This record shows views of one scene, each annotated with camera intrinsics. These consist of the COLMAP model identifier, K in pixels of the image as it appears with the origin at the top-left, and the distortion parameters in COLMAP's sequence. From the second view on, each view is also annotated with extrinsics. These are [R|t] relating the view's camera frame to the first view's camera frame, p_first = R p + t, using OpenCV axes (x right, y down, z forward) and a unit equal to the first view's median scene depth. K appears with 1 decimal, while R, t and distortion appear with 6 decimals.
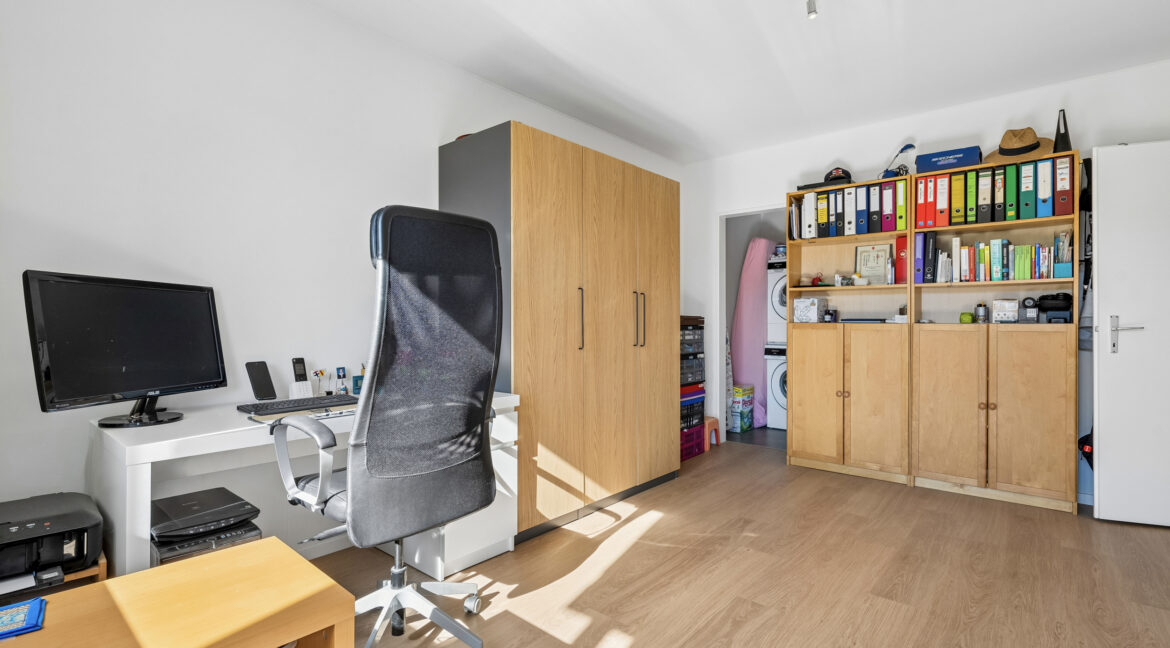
lens RADIAL K [[552.9, 0, 587.6], [0, 552.9, 332.4], [0, 0, 1]] dist [-0.001746, 0.000211]
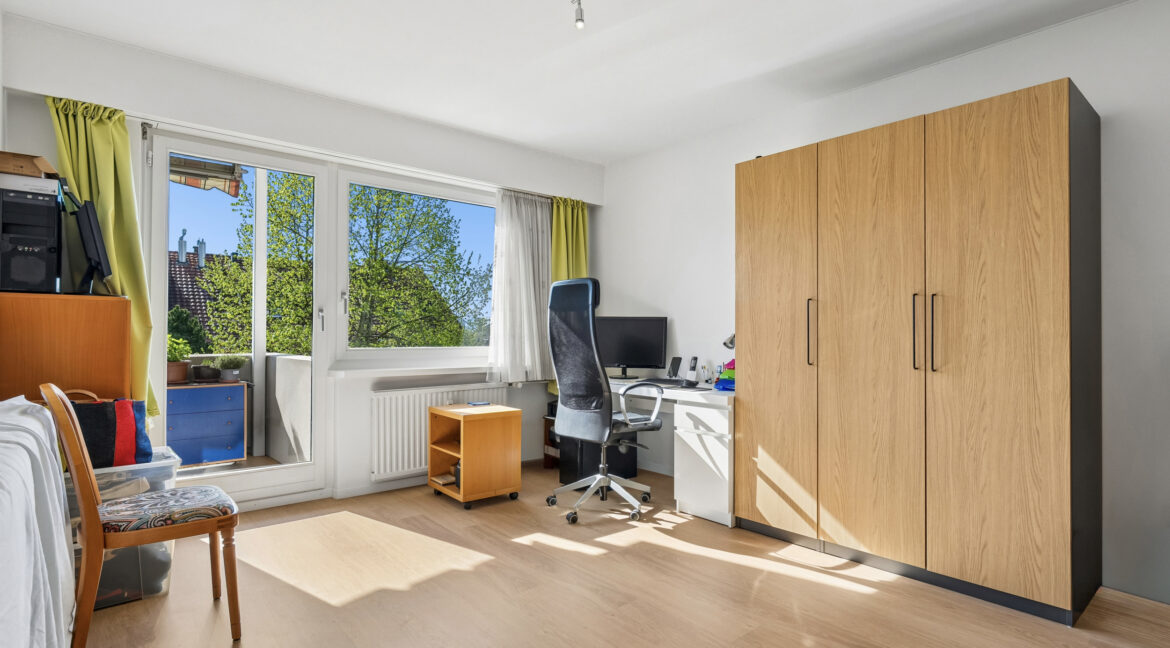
lens RADIAL K [[552.9, 0, 587.6], [0, 552.9, 332.4], [0, 0, 1]] dist [-0.001746, 0.000211]
pose [[-0.164163, -0.005197, -0.986420, 1.036750], [-0.017762, 0.999840, -0.002312, -0.015736], [0.986273, 0.017141, -0.164229, 0.840632]]
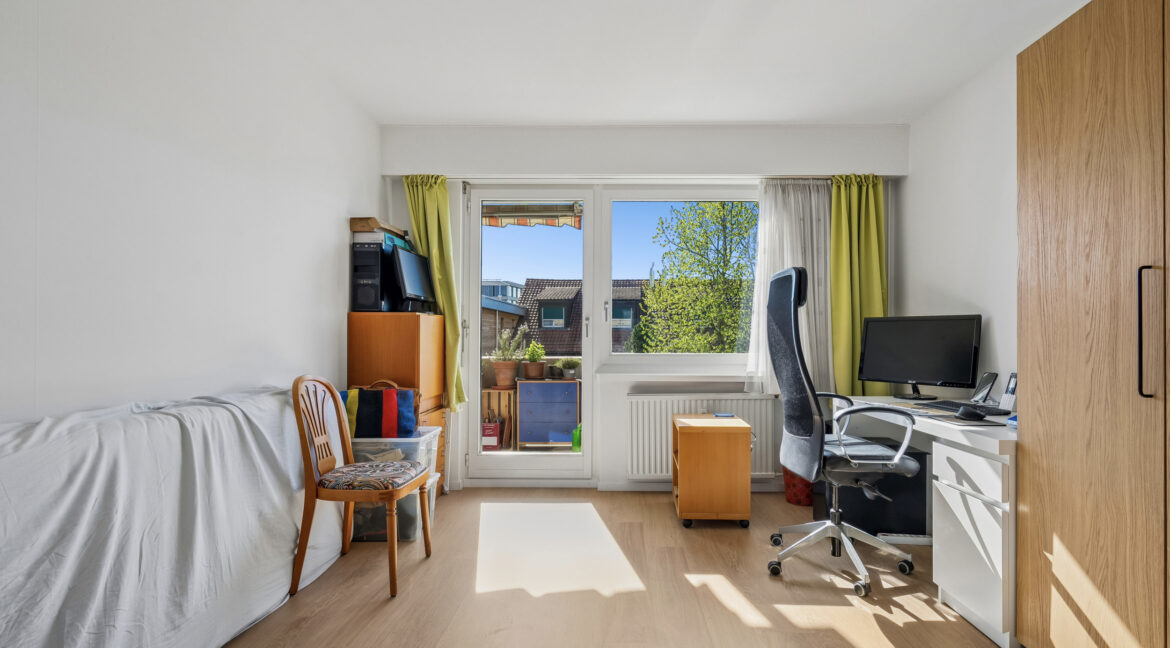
lens RADIAL K [[518.4, 0, 624.6], [0, 518.4, 338.7], [0, 0, 1]] dist [0.000827, 0.000534]
pose [[-0.756115, -0.005099, -0.654419, 0.653946], [-0.011960, 0.999910, 0.006027, -0.017301], [0.654329, 0.012384, -0.756108, 1.119329]]
